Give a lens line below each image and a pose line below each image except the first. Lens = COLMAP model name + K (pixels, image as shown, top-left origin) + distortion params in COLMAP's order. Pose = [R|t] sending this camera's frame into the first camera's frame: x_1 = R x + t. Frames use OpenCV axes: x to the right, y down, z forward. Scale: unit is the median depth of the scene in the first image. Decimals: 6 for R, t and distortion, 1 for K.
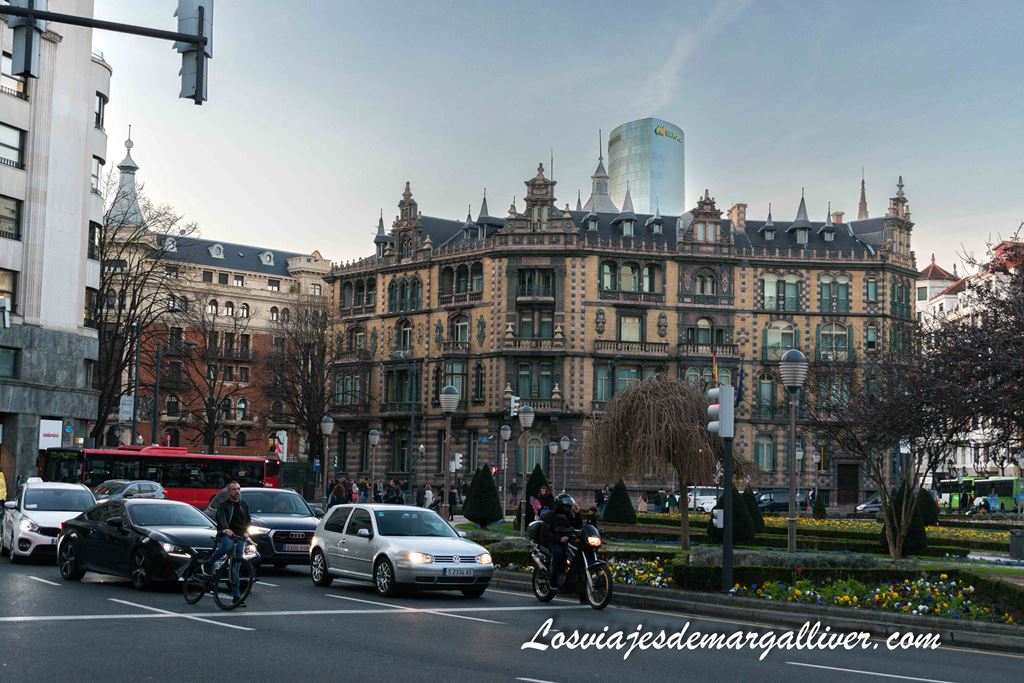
lens RADIAL K [[1416.4, 0, 511.4], [0, 1416.4, 341.5], [0, 0, 1]] dist [-0.026995, 0.000000]
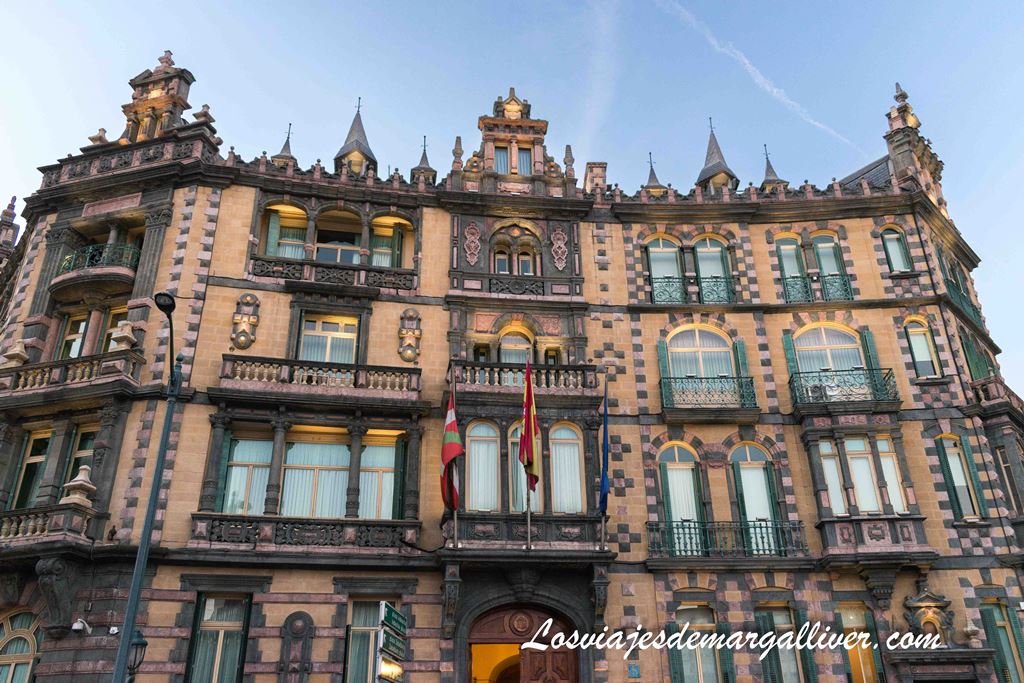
lens RADIAL K [[827.3, 0, 513.4], [0, 827.3, 340.9], [0, 0, 1]] dist [0.022866, 0.003984]
pose [[0.998278, -0.055204, -0.019825, 0.140210], [0.044344, 0.931524, -0.360966, 0.077965], [0.038394, 0.359465, 0.932368, 0.768301]]
